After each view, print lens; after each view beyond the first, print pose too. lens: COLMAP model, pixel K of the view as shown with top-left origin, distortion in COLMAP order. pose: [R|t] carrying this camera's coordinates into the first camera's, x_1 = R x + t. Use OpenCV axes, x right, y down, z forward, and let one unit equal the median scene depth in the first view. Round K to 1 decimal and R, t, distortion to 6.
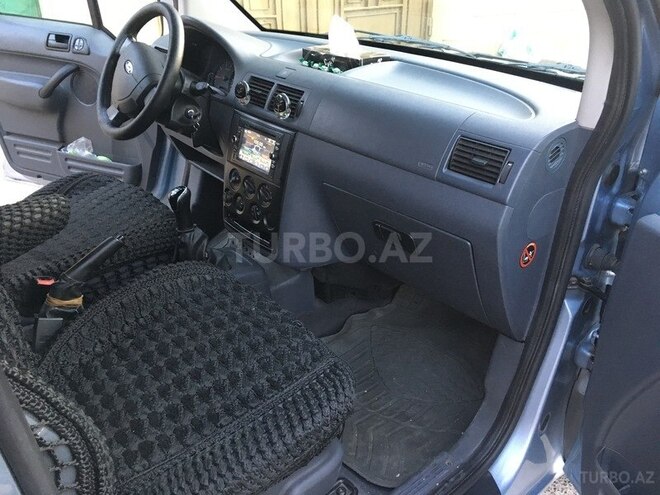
lens RADIAL K [[545.1, 0, 330.0], [0, 545.1, 247.5], [0, 0, 1]] dist [0.007412, 0.007088]
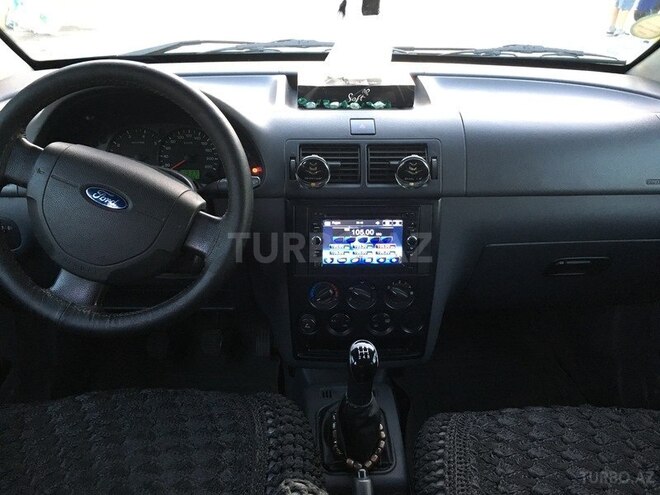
lens RADIAL K [[545.1, 0, 330.0], [0, 545.1, 247.5], [0, 0, 1]] dist [0.007412, 0.007088]
pose [[0.630653, -0.416791, 0.654646, -0.611676], [0.369354, 0.903080, 0.219144, -0.336304], [-0.682535, 0.103593, 0.723474, 0.516739]]
